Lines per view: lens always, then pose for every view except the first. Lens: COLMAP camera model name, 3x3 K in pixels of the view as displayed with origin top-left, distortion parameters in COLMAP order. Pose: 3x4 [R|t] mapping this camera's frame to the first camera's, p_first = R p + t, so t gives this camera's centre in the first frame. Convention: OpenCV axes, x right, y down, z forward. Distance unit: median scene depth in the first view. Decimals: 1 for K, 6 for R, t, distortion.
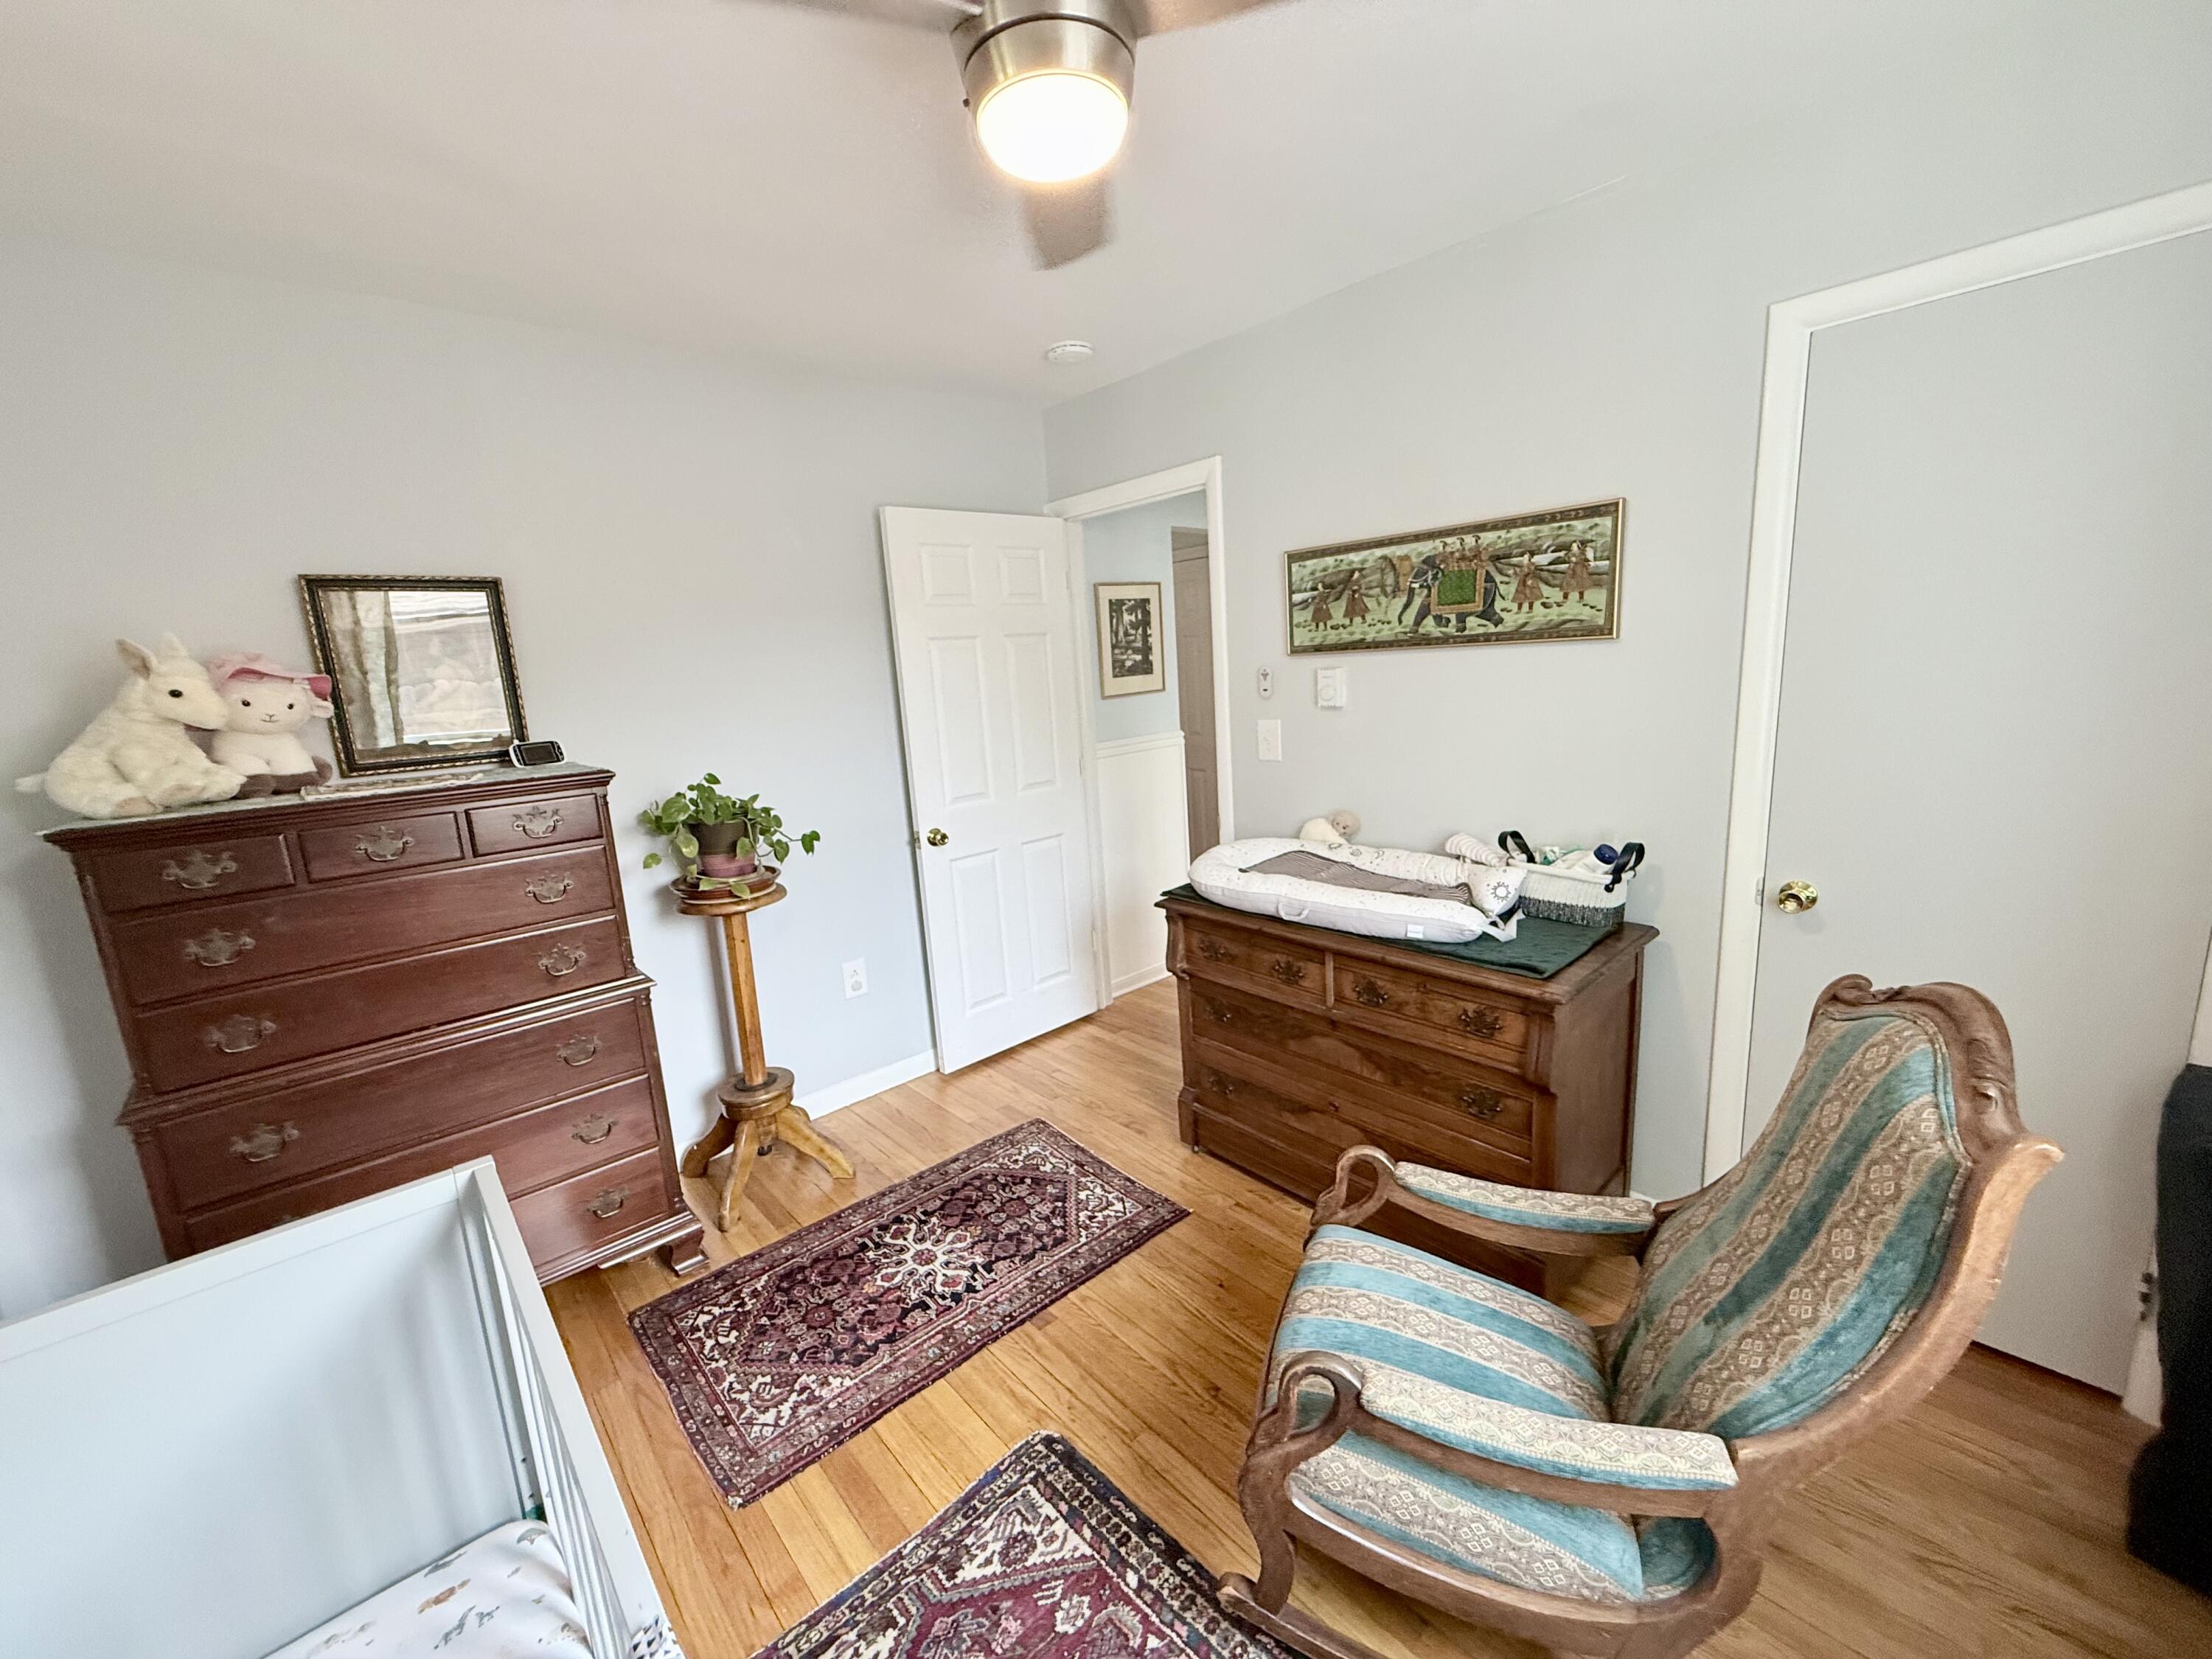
lens RADIAL K [[884.8, 0, 1103.6], [0, 884.8, 824.8], [0, 0, 1]] dist [-0.000701, 0.001812]
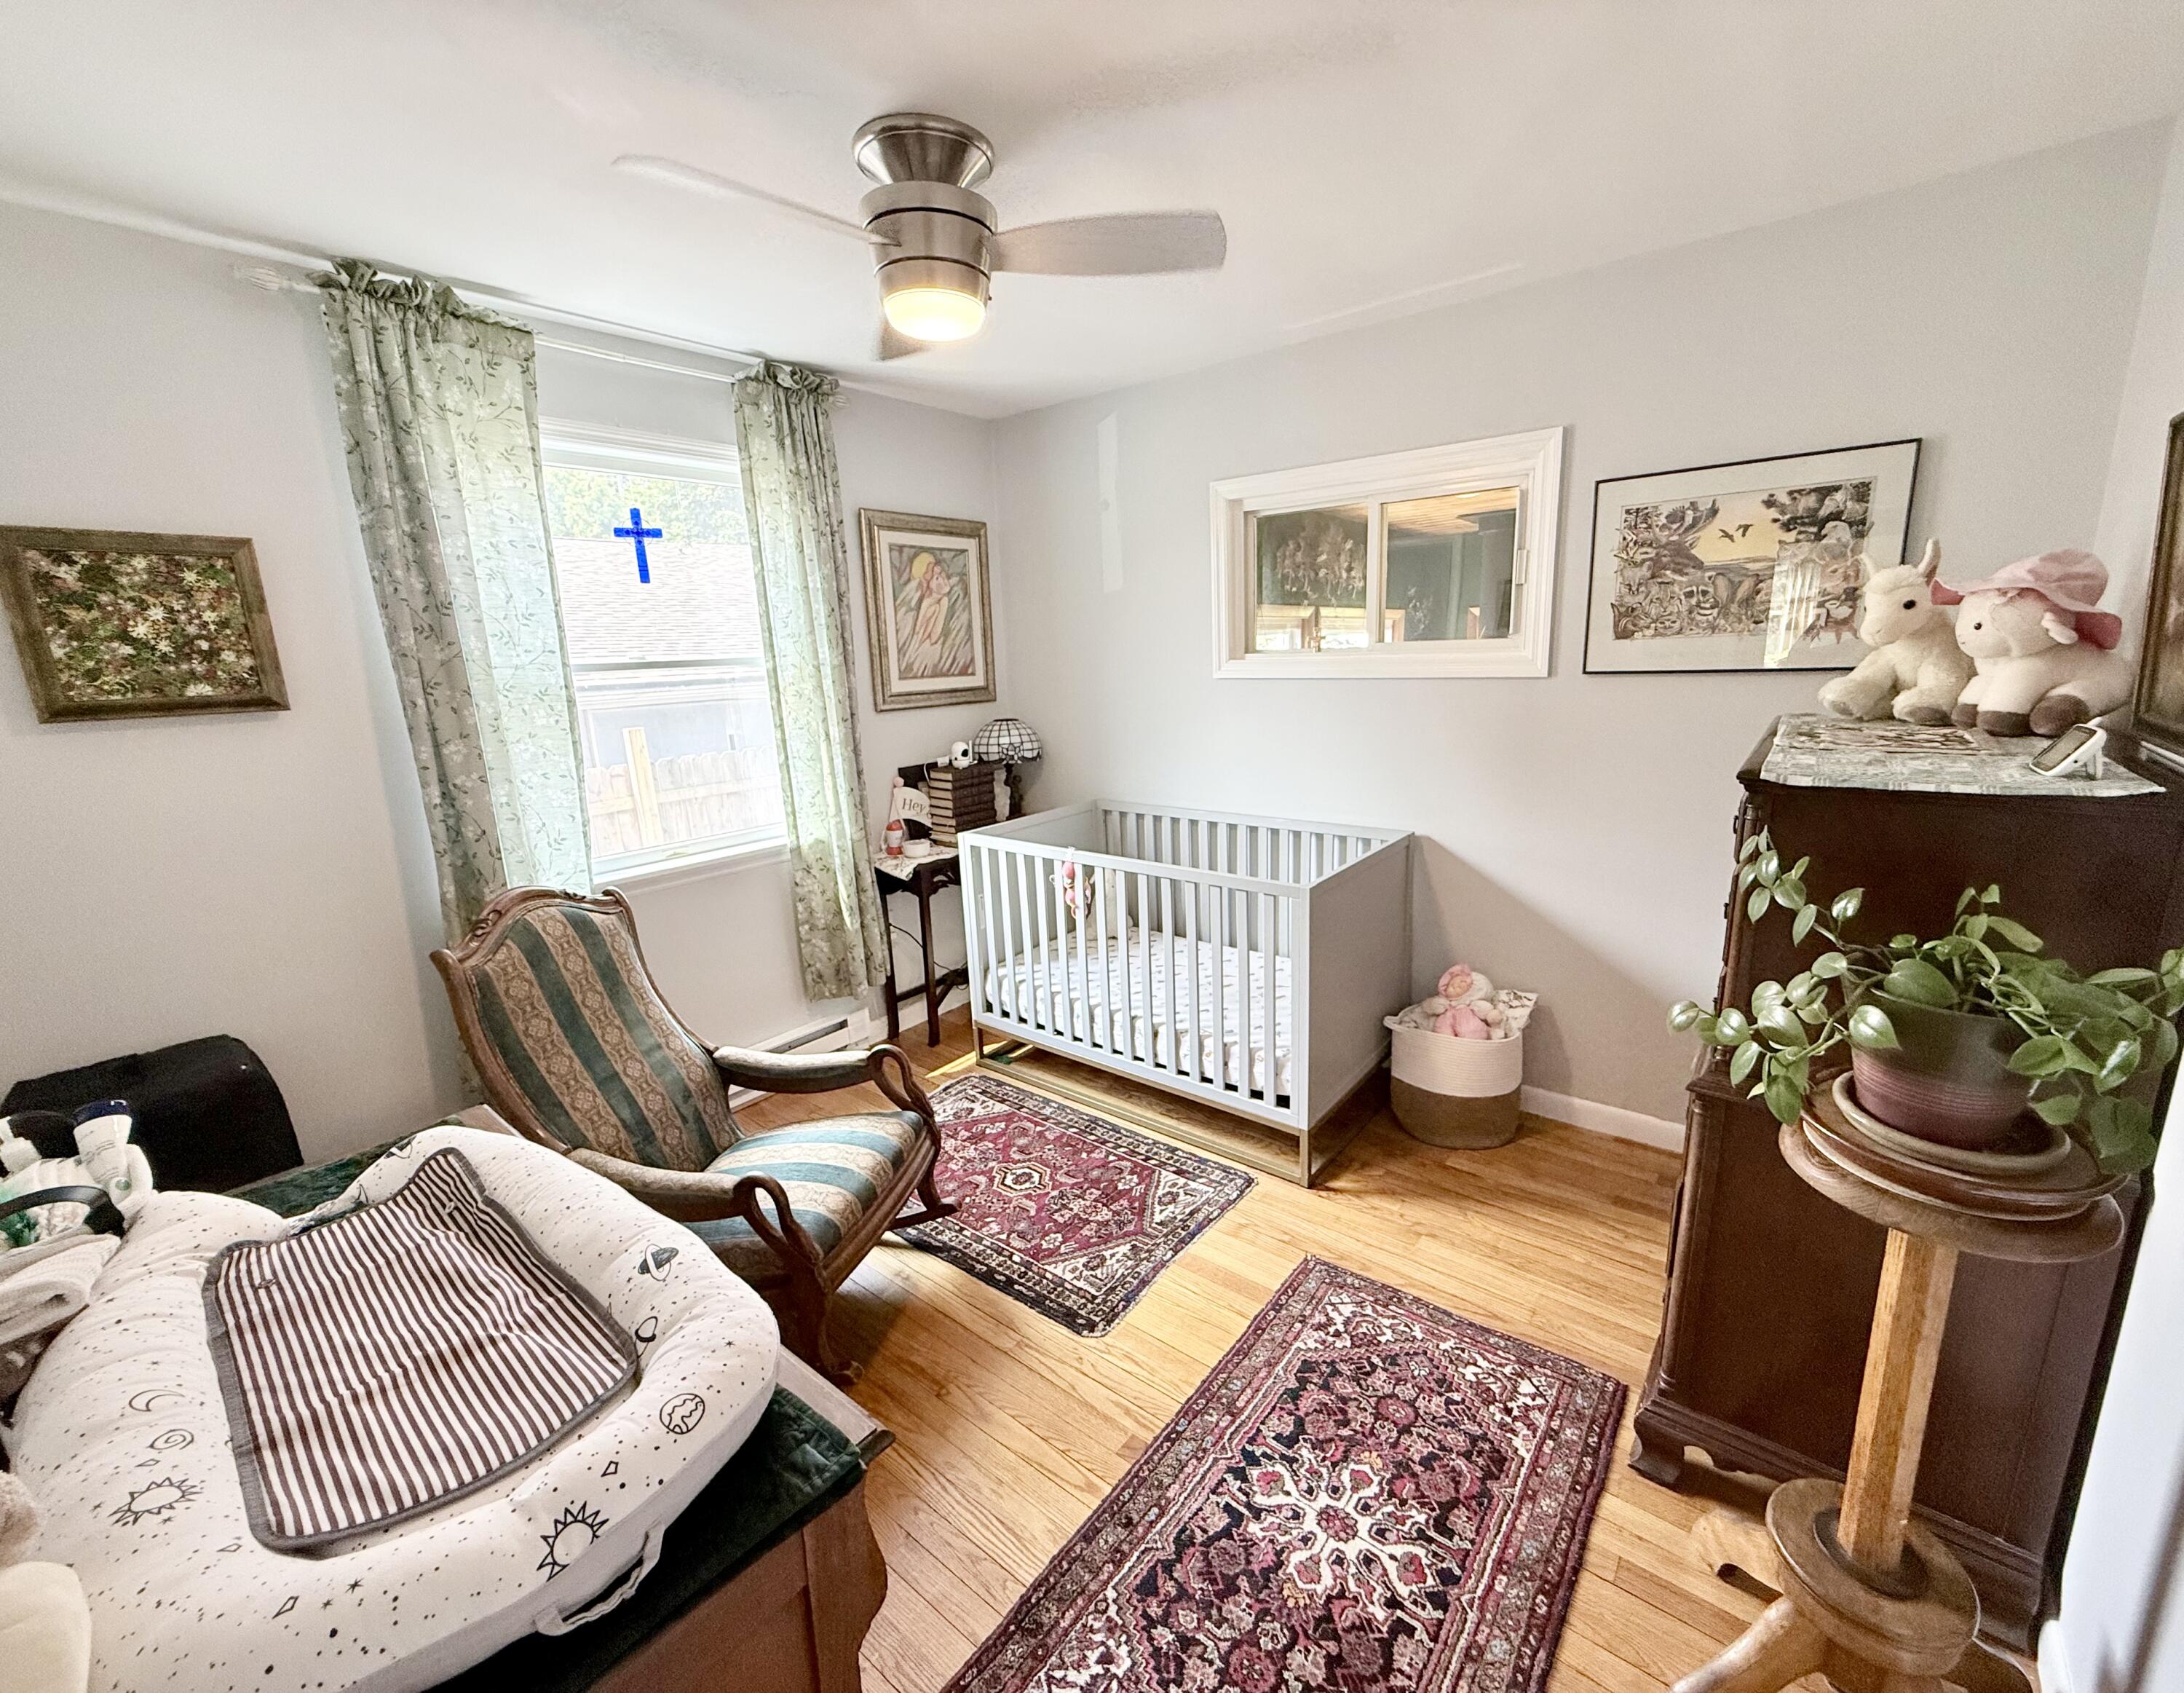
lens RADIAL K [[875.8, 0, 1093.4], [0, 875.8, 835.0], [0, 0, 1]] dist [-0.000420, -0.000026]
pose [[-0.983624, 0.130182, -0.124647, -0.004536], [0.069747, 0.912639, 0.402772, -0.314149], [0.166191, 0.387482, -0.906773, 1.571130]]
